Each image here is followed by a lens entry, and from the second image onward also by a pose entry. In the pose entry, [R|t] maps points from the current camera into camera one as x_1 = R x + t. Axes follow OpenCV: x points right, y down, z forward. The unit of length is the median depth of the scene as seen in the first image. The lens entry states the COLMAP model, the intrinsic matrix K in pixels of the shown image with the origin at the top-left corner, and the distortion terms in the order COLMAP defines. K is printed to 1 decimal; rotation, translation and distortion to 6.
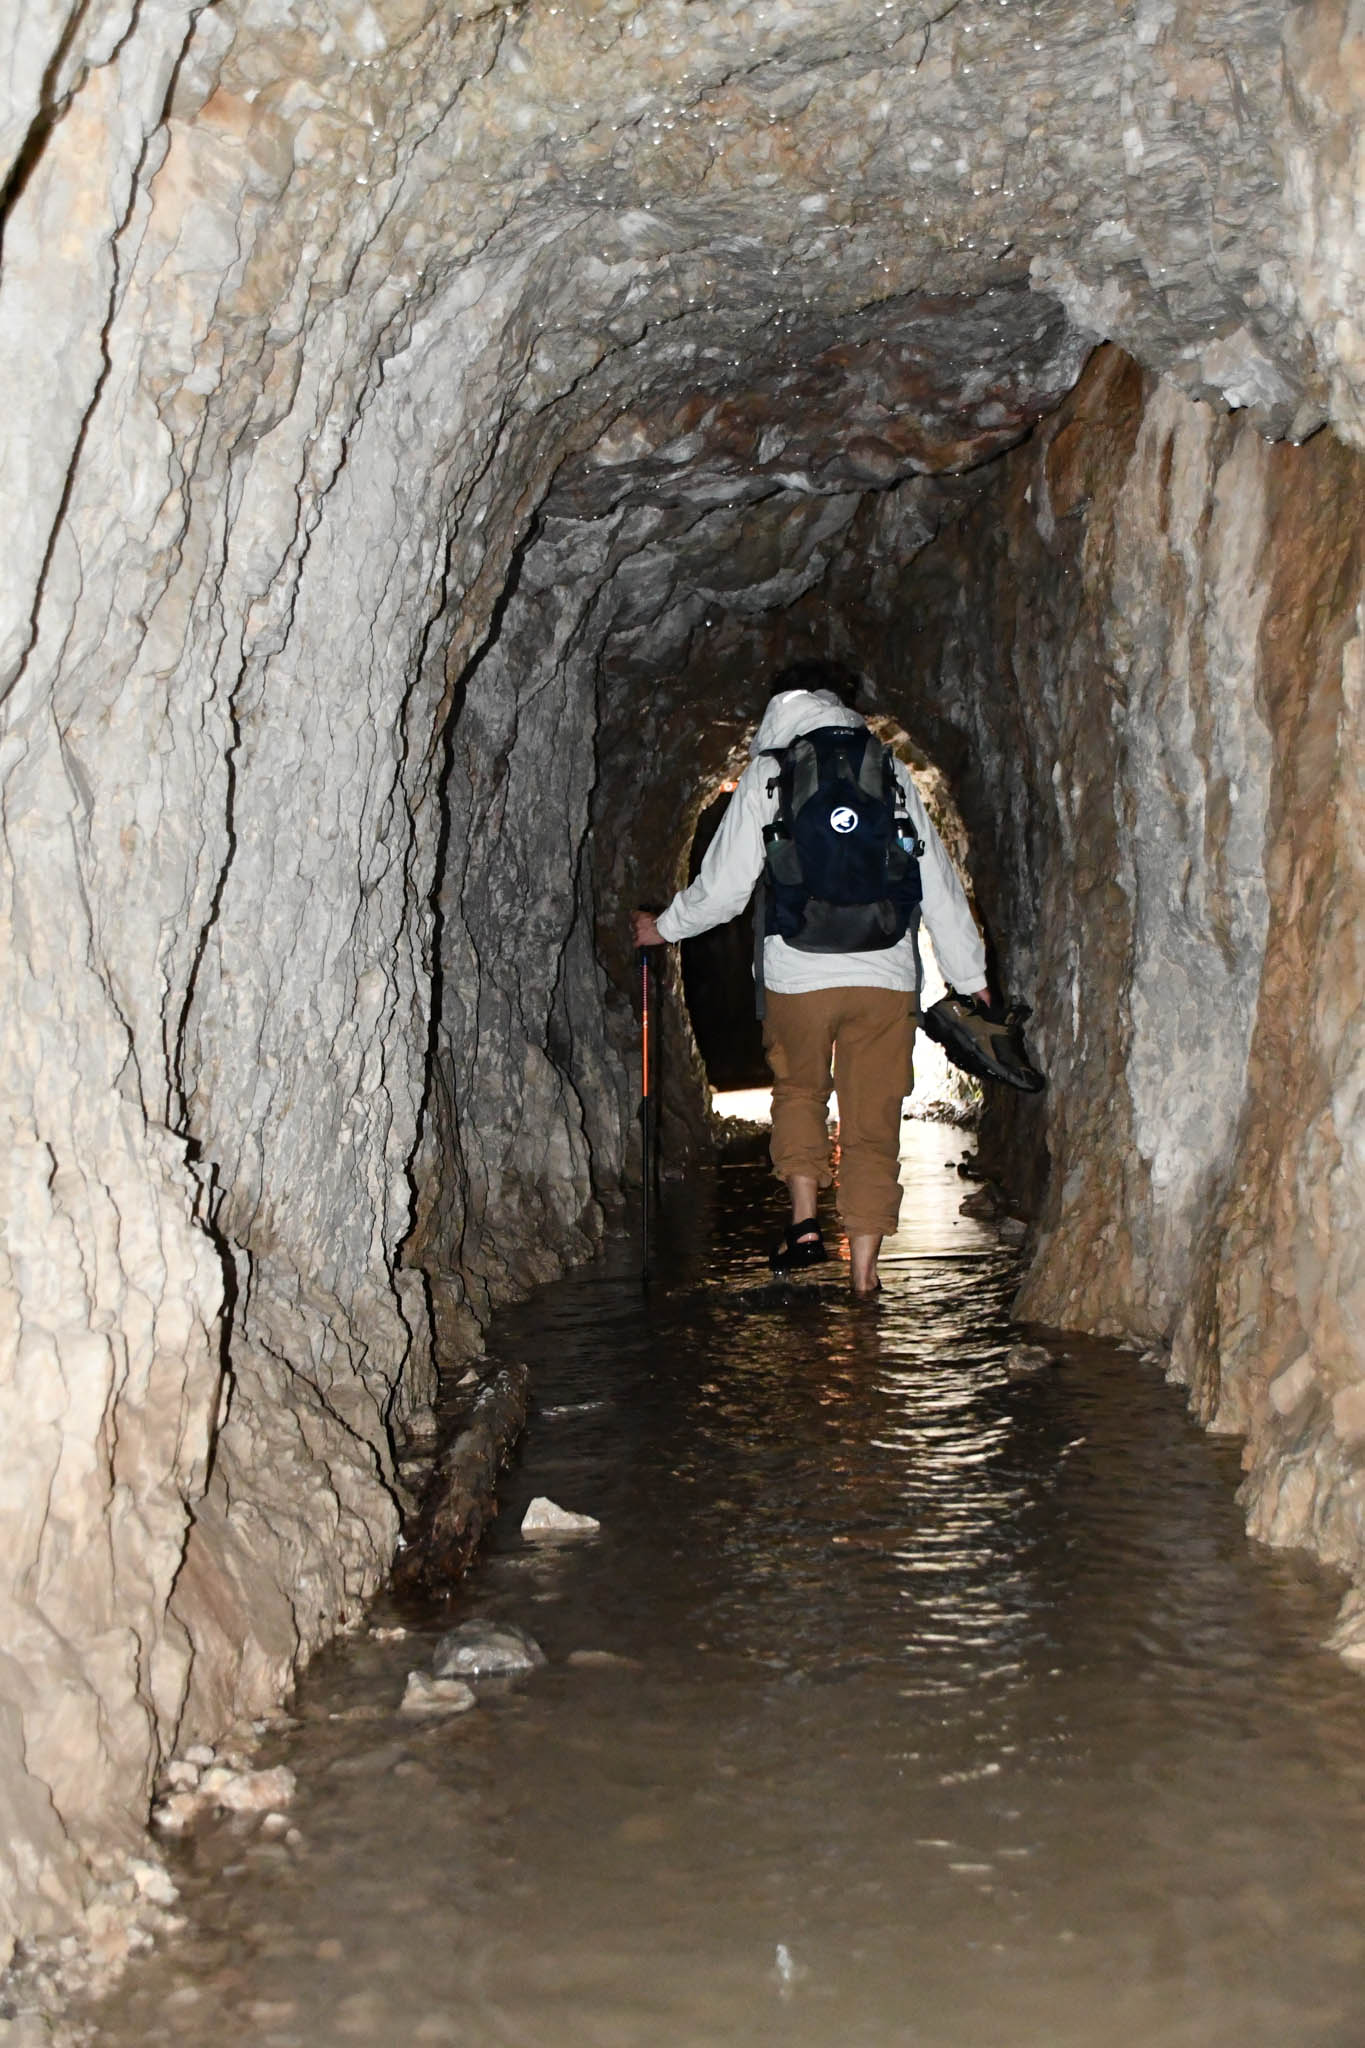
lens RADIAL K [[3038.8, 0, 682.5], [0, 3038.8, 1024.0], [0, 0, 1]] dist [0.003372, -0.003108]
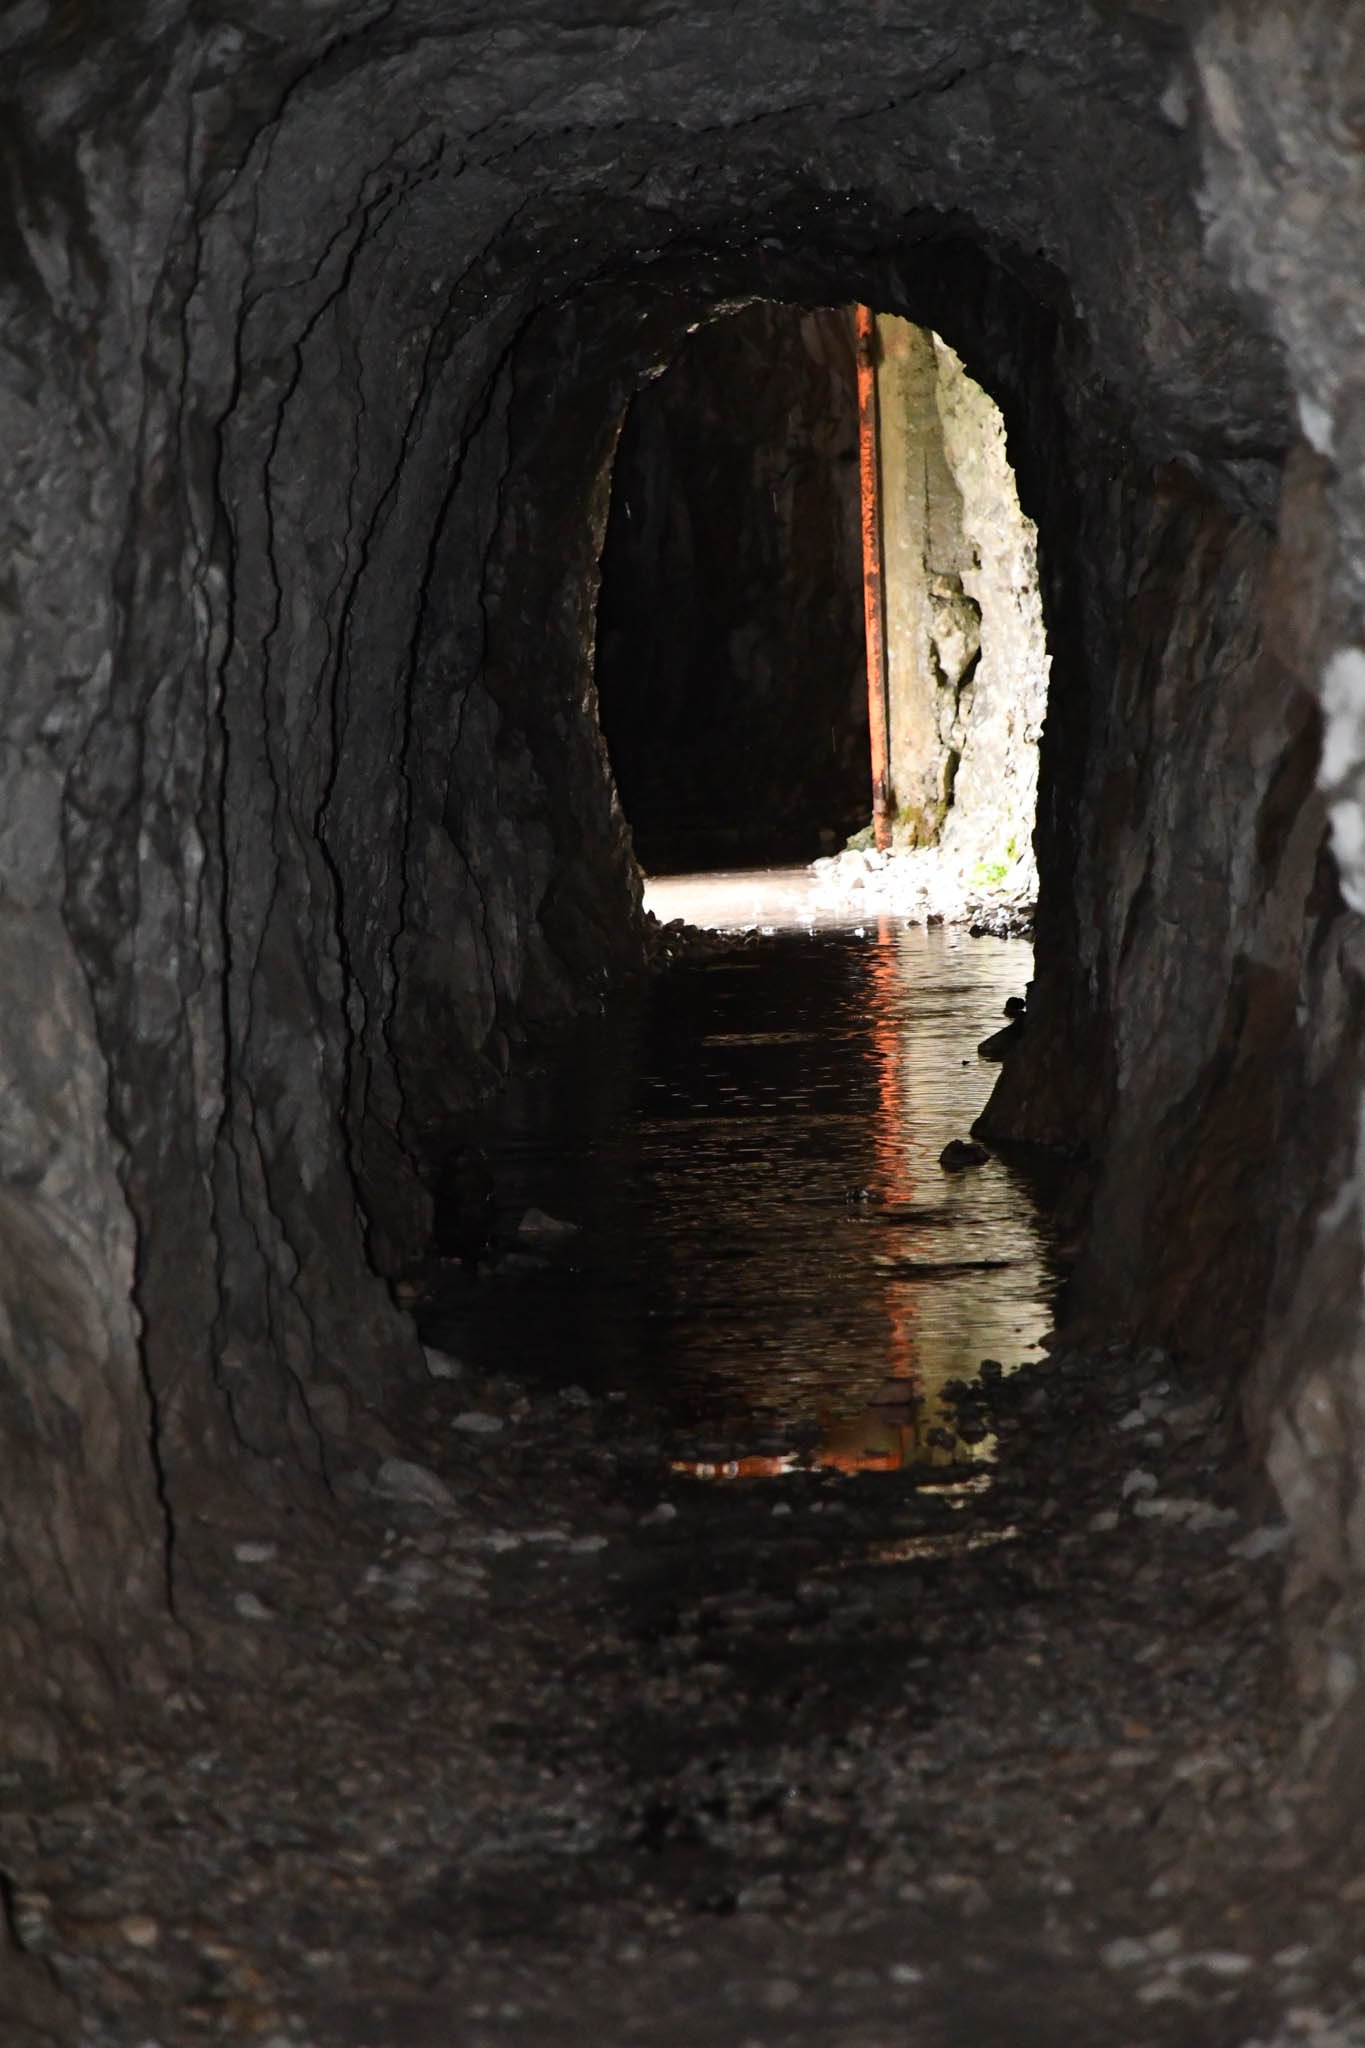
lens RADIAL K [[11906.3, 0, 682.5], [0, 11906.3, 1024.0], [0, 0, 1]] dist [0.058145, -0.040644]
pose [[0.999525, 0.023923, 0.019449, -0.041806], [-0.024641, 0.998989, 0.037588, -0.057105], [-0.018530, -0.038050, 0.999104, -2.029355]]
